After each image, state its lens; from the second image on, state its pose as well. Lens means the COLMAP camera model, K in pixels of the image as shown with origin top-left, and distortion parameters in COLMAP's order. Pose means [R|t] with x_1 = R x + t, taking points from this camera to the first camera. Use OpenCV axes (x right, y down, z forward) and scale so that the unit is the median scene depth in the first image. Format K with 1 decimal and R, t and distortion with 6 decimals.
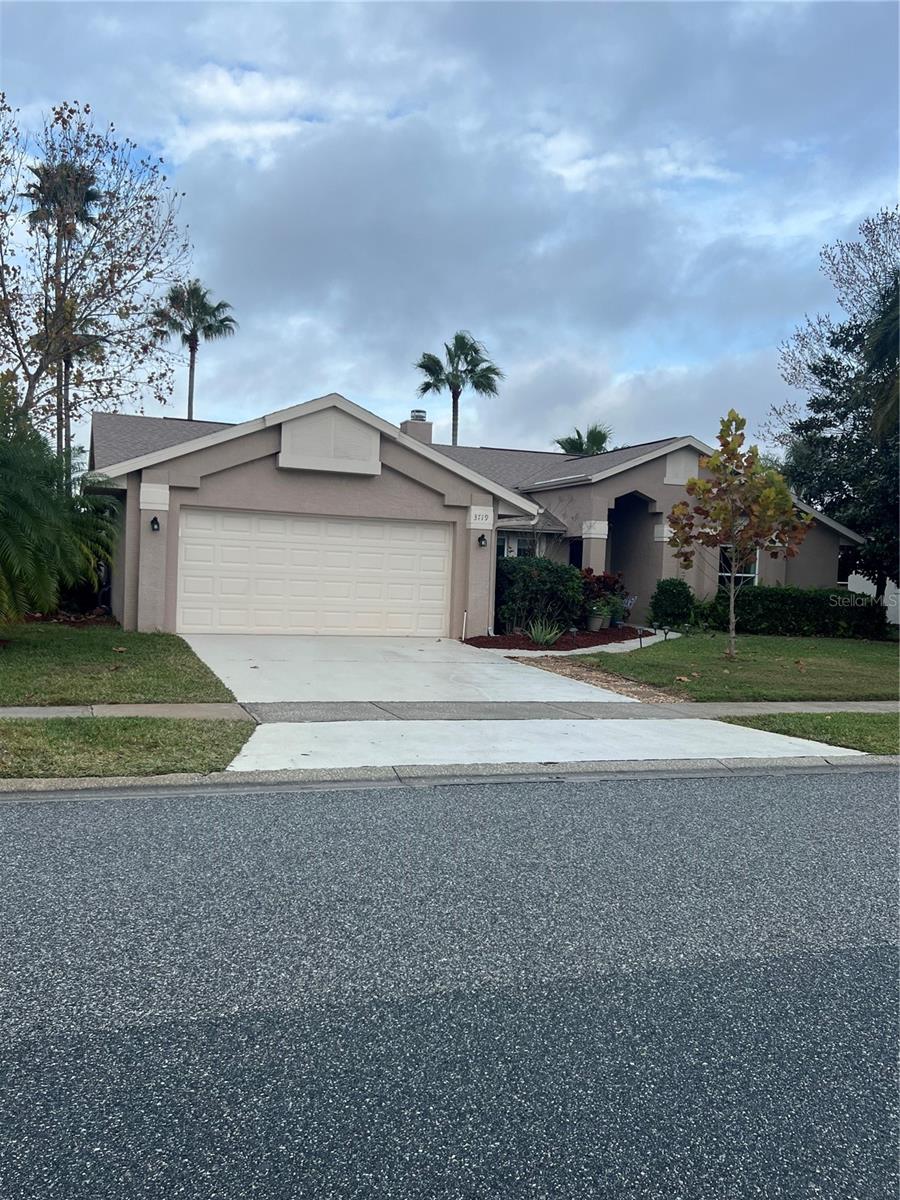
lens RADIAL K [[1036.7, 0, 450.0], [0, 1036.7, 600.0], [0, 0, 1]] dist [0.005829, -0.003788]
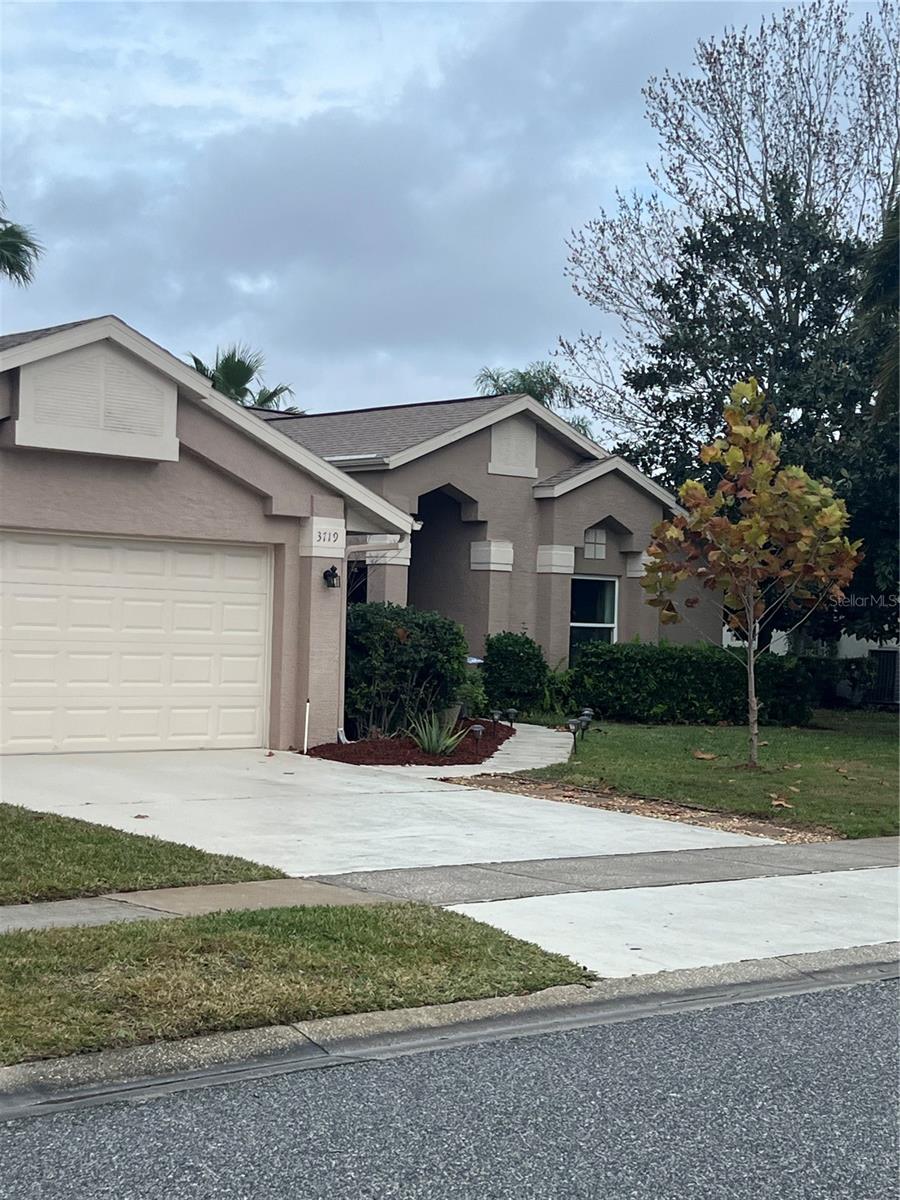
lens RADIAL K [[1933.2, 0, 450.0], [0, 1933.2, 600.0], [0, 0, 1]] dist [0.030486, 0.085922]
pose [[0.937619, -0.005794, 0.347615, -0.279211], [0.016390, 0.999486, -0.027550, -0.013976], [-0.347277, 0.031528, 0.937233, -0.029728]]
